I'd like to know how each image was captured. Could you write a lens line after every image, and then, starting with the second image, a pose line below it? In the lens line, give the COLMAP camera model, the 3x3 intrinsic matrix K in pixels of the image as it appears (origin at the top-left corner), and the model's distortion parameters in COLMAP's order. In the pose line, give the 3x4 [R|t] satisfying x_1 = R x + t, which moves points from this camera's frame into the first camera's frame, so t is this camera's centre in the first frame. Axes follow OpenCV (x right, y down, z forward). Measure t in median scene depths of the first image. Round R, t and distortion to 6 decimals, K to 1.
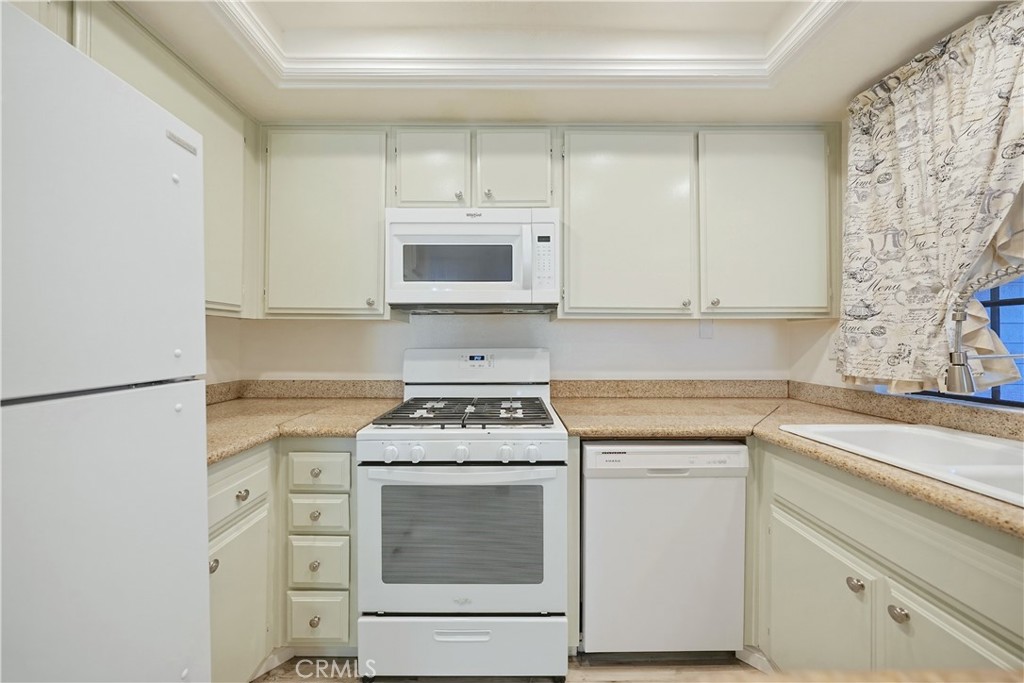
lens RADIAL K [[351.9, 0, 509.5], [0, 351.9, 341.0], [0, 0, 1]] dist [-0.001490, 0.000013]
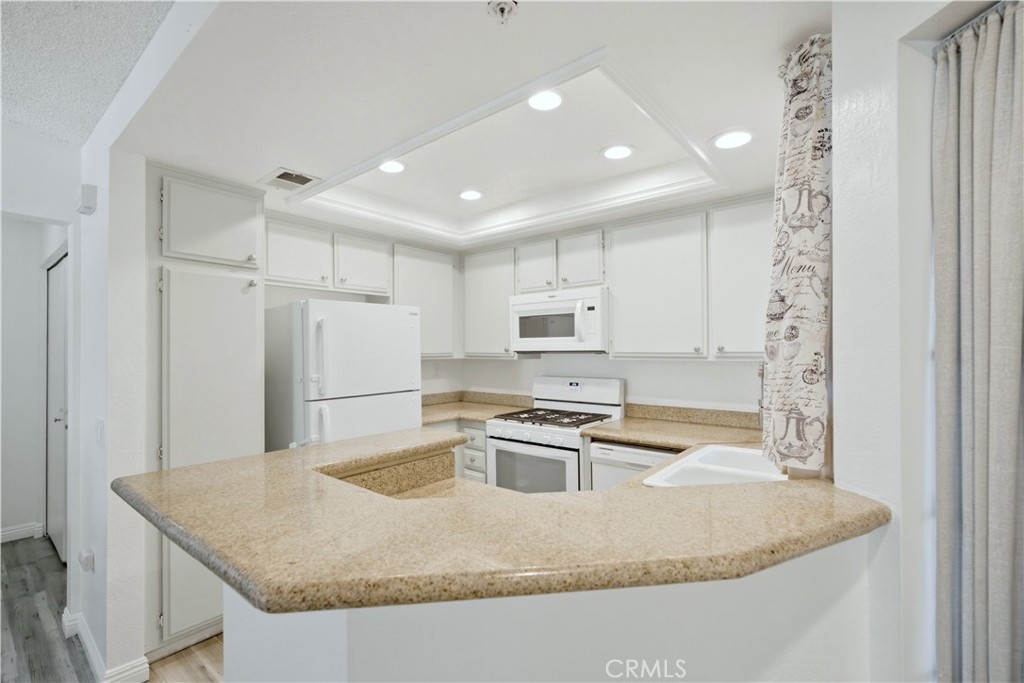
lens RADIAL K [[459.0, 0, 512.8], [0, 459.0, 354.9], [0, 0, 1]] dist [-0.009140, 0.000003]
pose [[0.771786, 0.003545, -0.635873, 1.092929], [0.006289, 0.999893, 0.013206, -0.118651], [0.635851, -0.014191, 0.771681, -0.738923]]
